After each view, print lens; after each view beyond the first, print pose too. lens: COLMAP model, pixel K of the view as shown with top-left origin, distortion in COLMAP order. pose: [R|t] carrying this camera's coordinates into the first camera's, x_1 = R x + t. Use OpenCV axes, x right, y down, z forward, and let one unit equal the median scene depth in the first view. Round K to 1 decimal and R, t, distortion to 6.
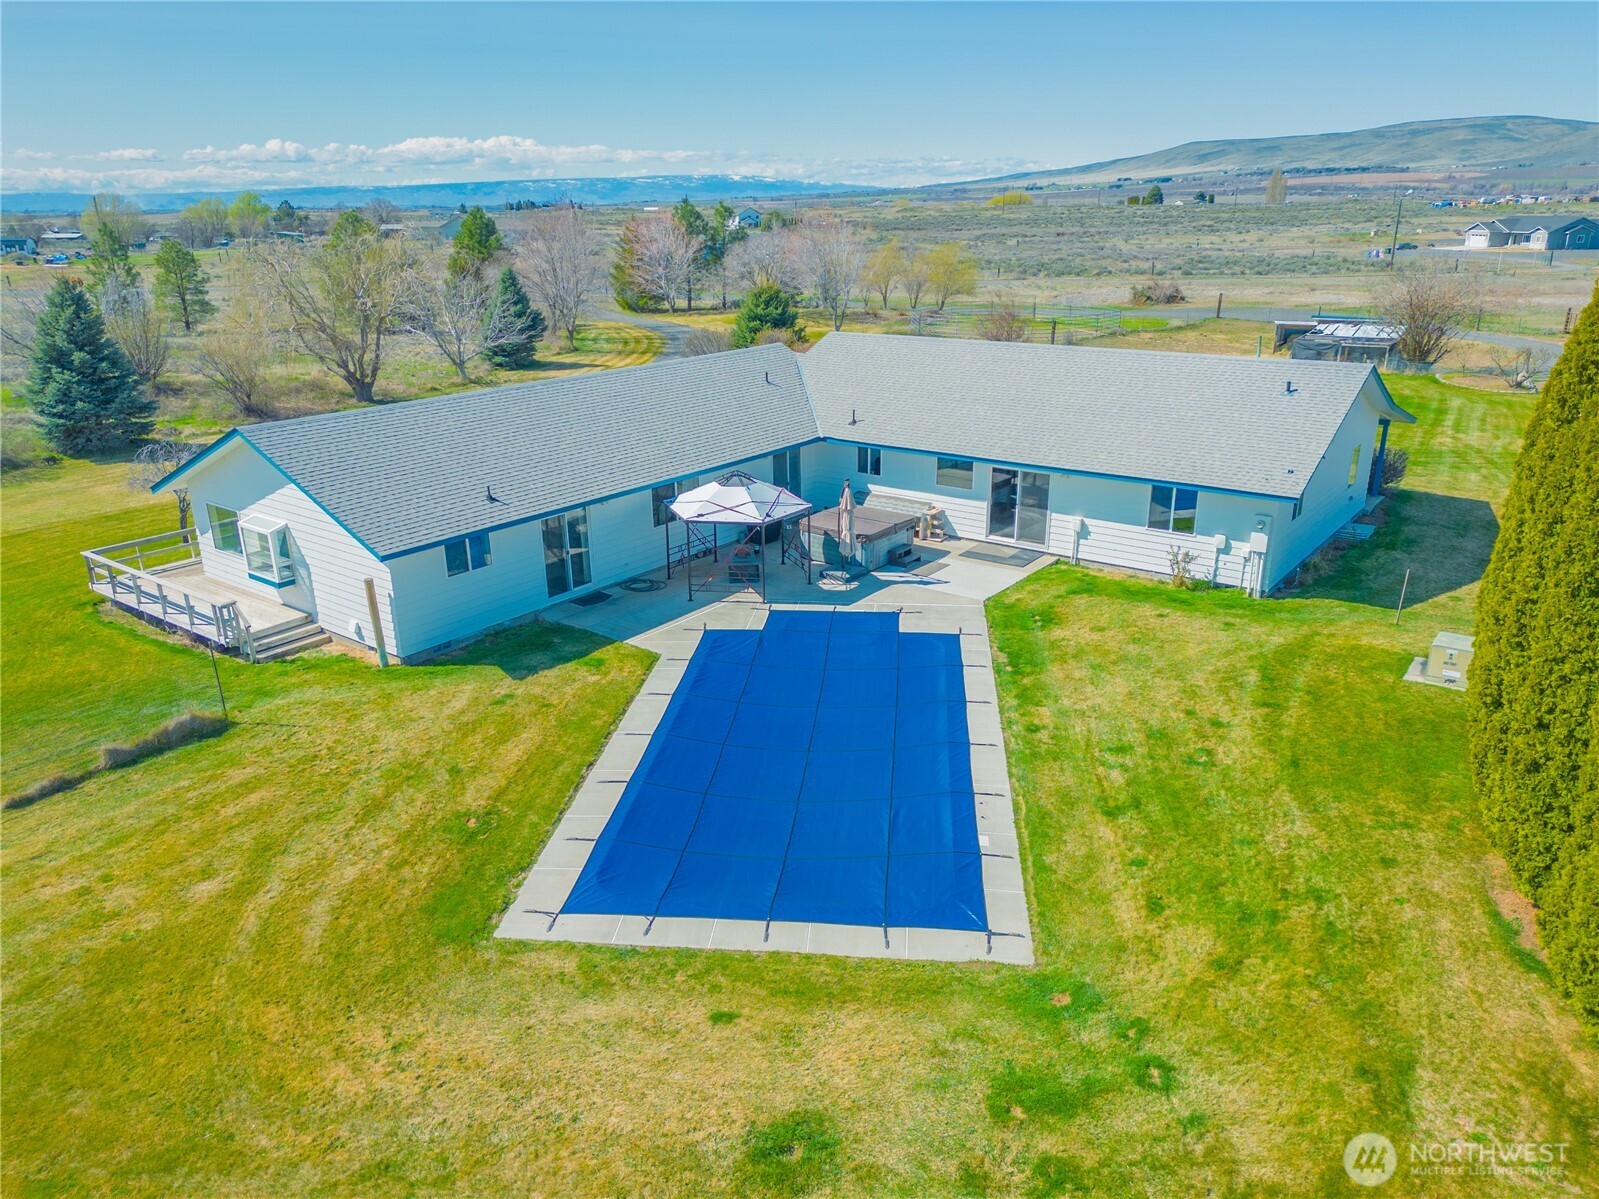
lens RADIAL K [[1117.2, 0, 799.5], [0, 1117.2, 599.5], [0, 0, 1]] dist [0.052134, -0.000478]
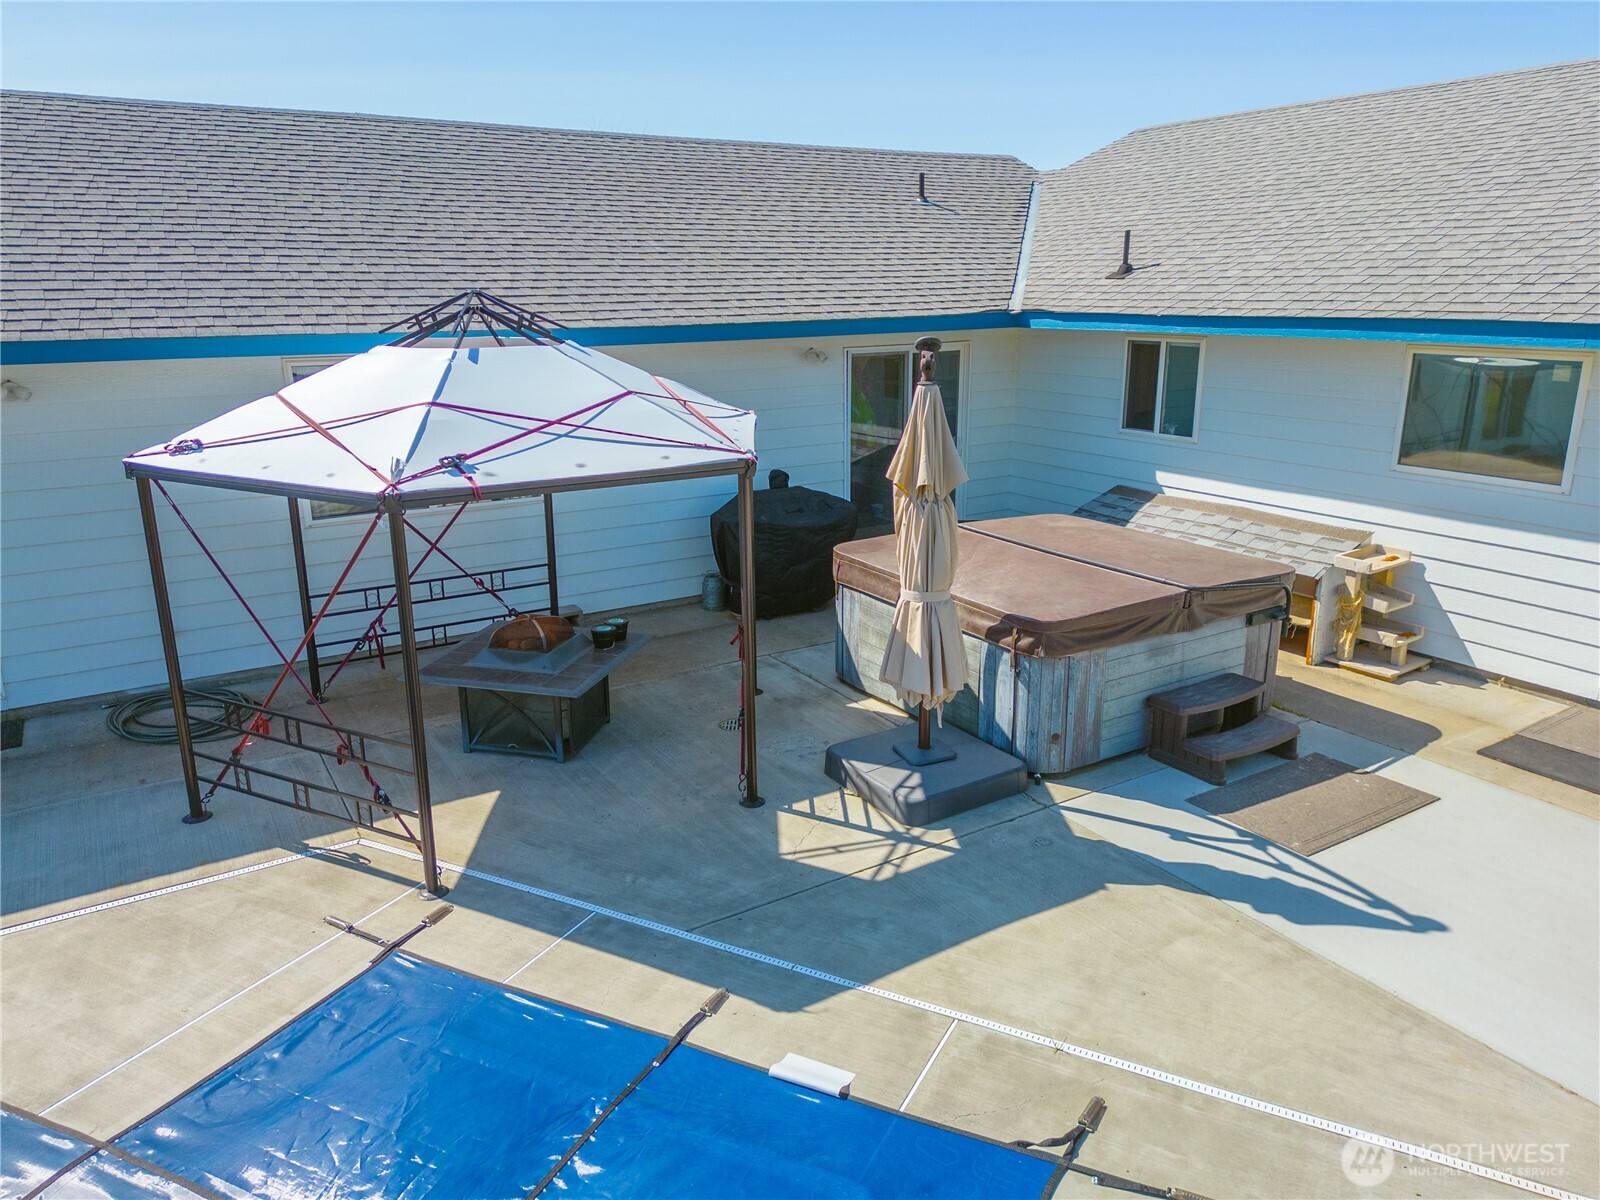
lens RADIAL K [[1117.9, 0, 800.0], [0, 1117.9, 600.0], [0, 0, 1]] dist [0.052134, -0.000478]
pose [[0.939161, 0.104531, -0.327183, 0.086651], [-0.121925, 0.991989, -0.033050, -0.047837], [0.321108, 0.070931, 0.944383, 0.757487]]
